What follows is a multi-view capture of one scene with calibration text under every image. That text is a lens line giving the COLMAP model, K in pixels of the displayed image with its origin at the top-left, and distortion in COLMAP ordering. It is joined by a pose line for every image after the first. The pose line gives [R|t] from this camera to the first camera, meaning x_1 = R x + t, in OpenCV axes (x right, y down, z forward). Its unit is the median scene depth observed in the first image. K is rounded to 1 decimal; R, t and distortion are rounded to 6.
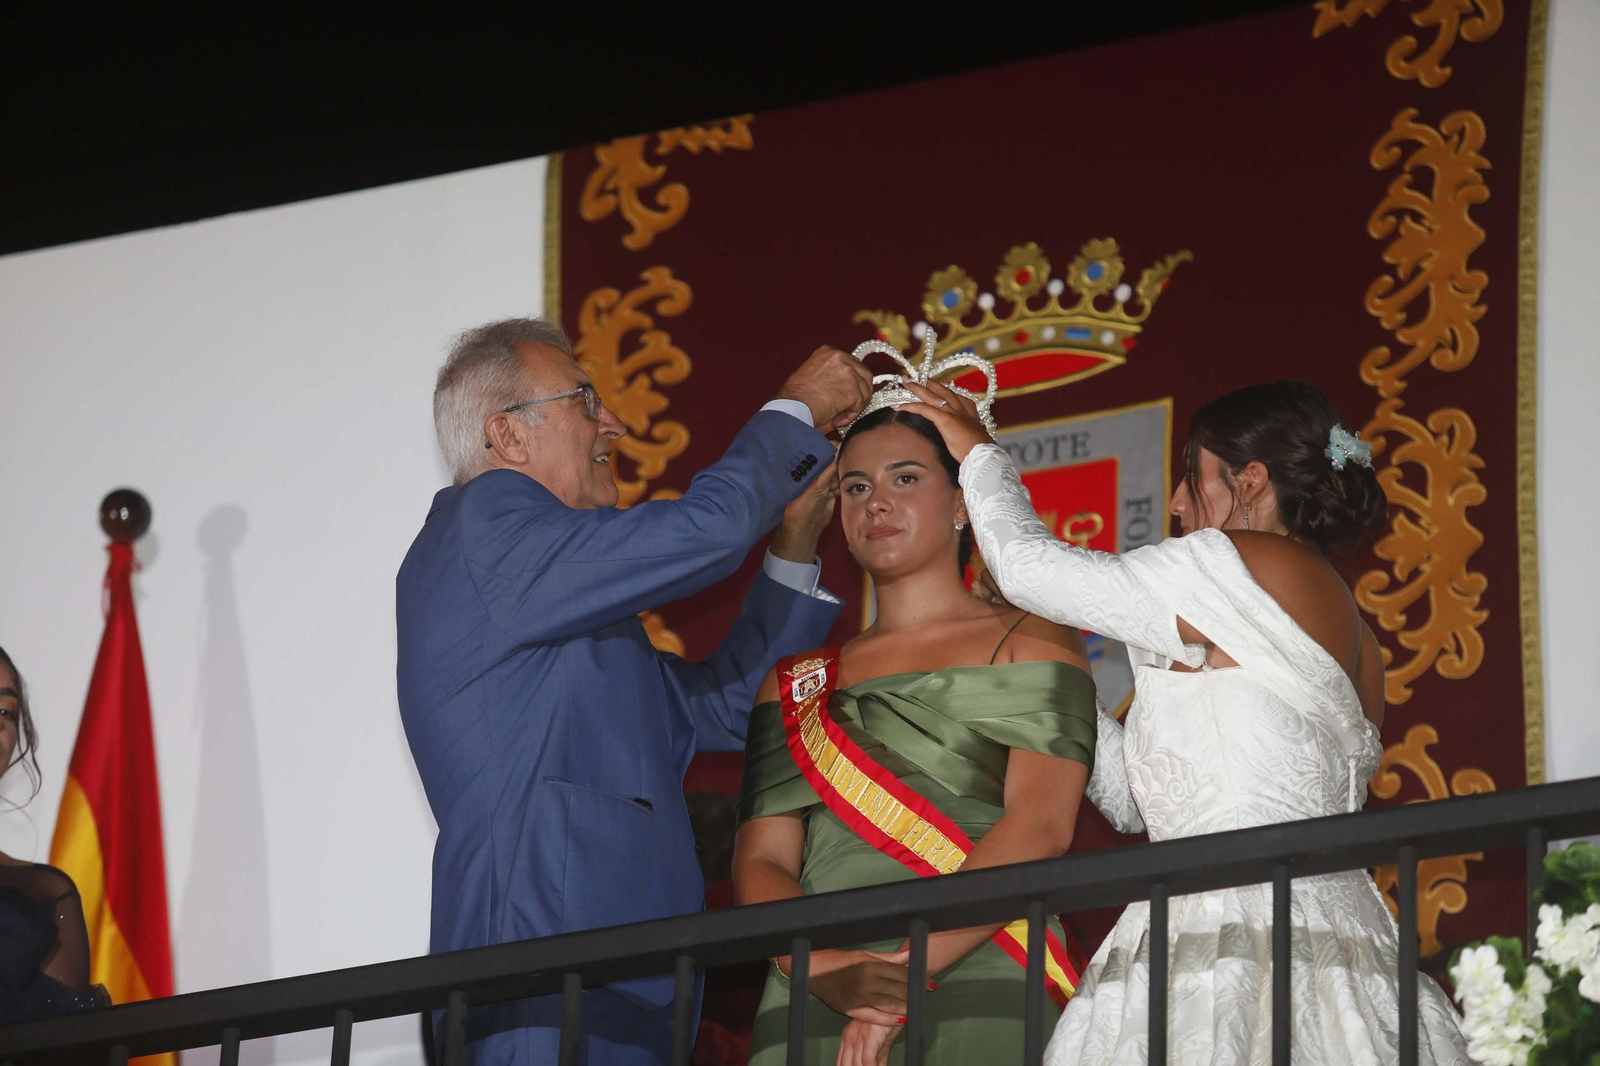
lens RADIAL K [[8688.1, 0, 804.3], [0, 8688.1, 571.0], [0, 0, 1]] dist [1.539634, -0.213297]
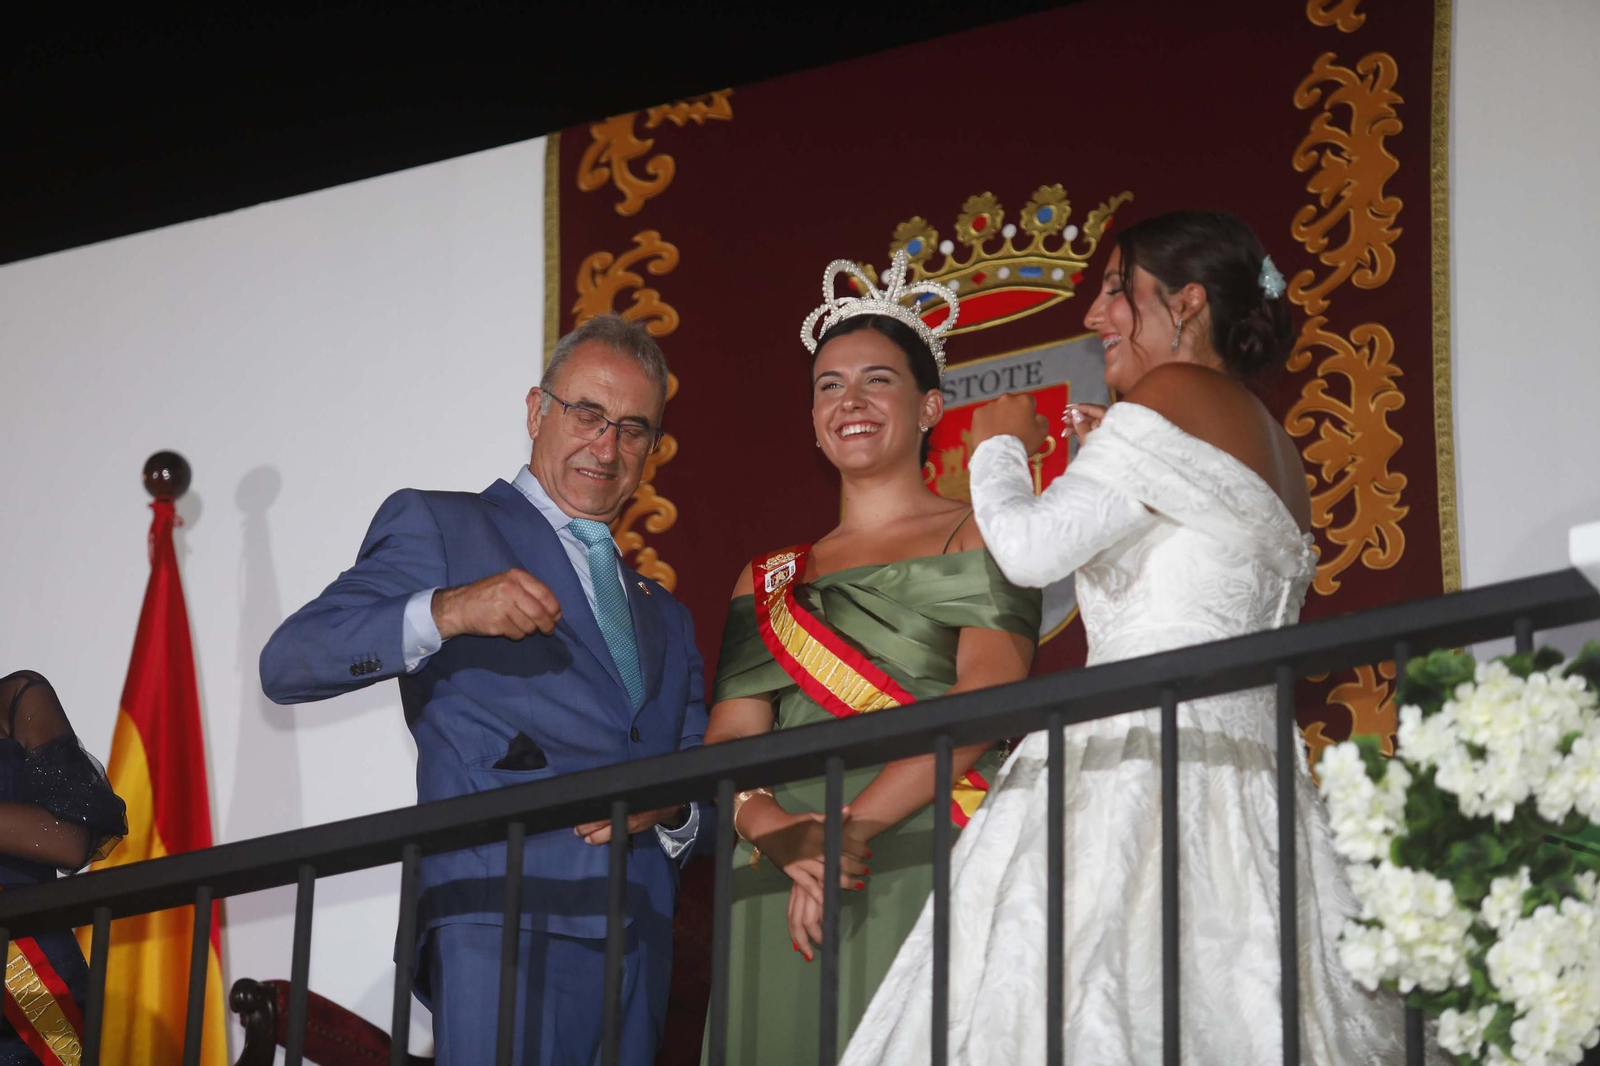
lens RADIAL K [[7513.6, 0, 799.1], [0, 7513.6, 557.0], [0, 0, 1]] dist [1.051391, -6.358305]
pose [[0.999144, -0.029975, -0.028501, 0.028594], [0.029282, 0.999272, -0.024440, 0.030306], [0.029213, 0.023584, 0.999295, 0.067633]]
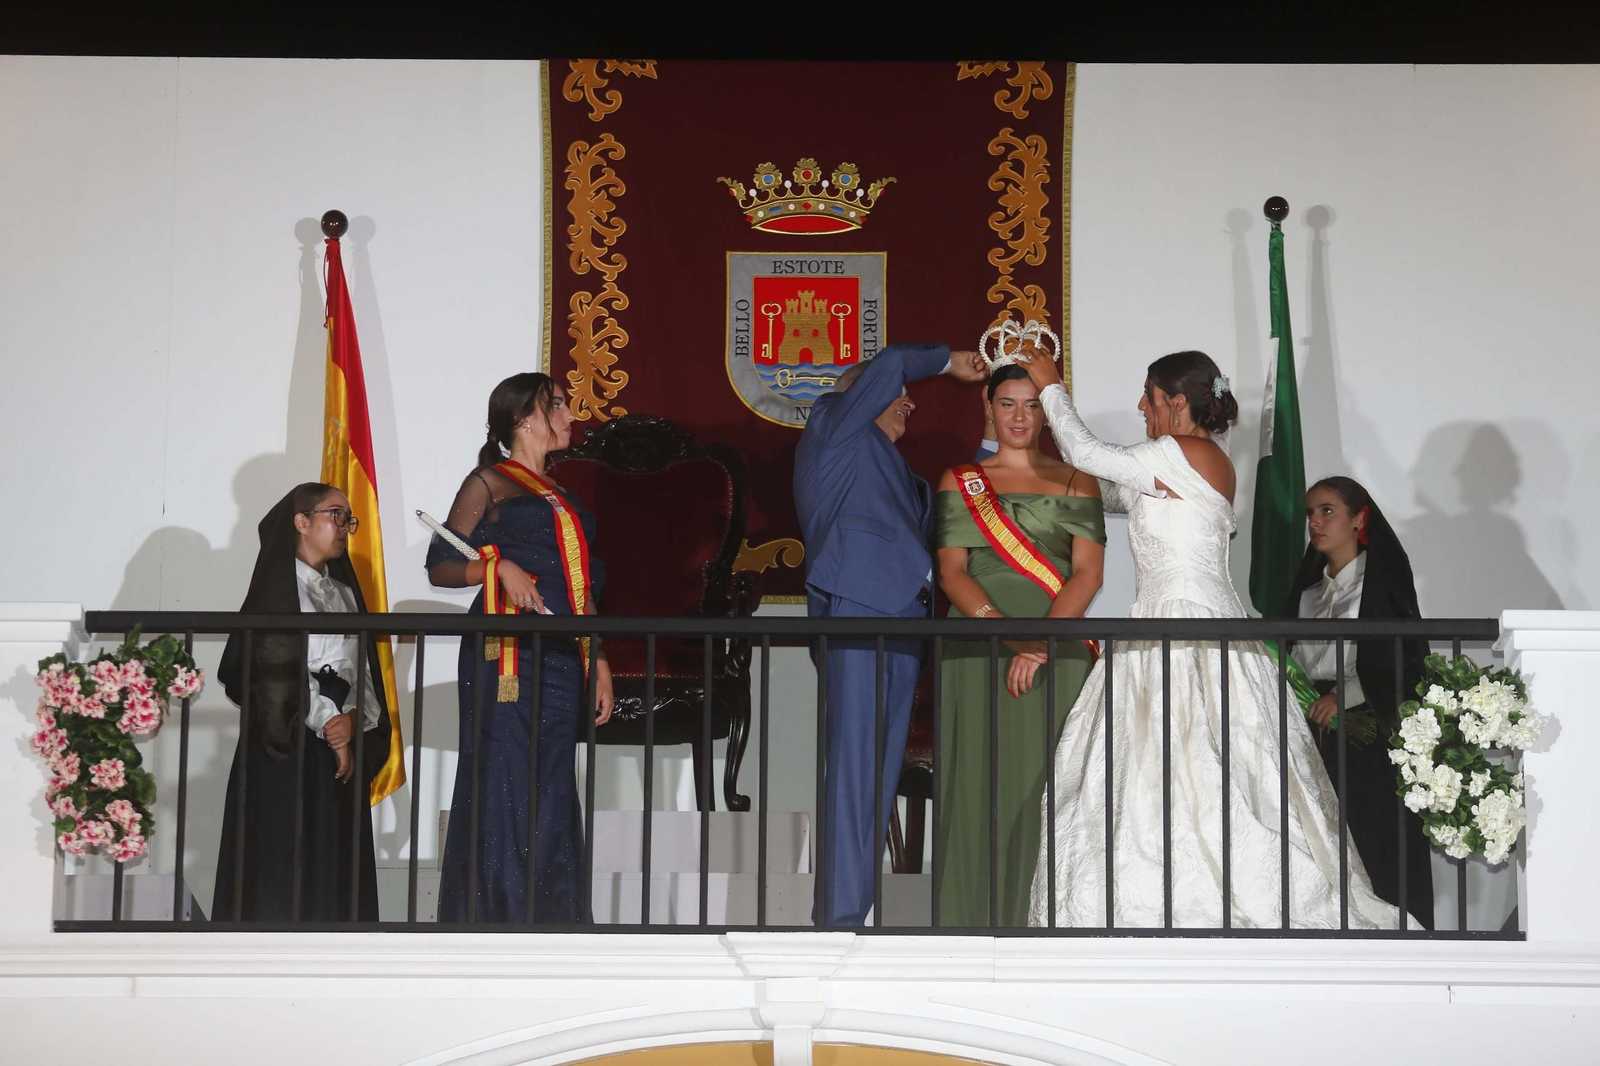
lens RADIAL K [[6067.7, 0, 800.0], [0, 6067.7, 533.0], [0, 0, 1]] dist [0.105032, 6.532010]
pose [[0.903650, 0.081709, 0.420405, -0.579455], [-0.157311, 0.976339, 0.148376, -0.165848], [-0.398334, -0.200214, 0.895122, -0.299361]]
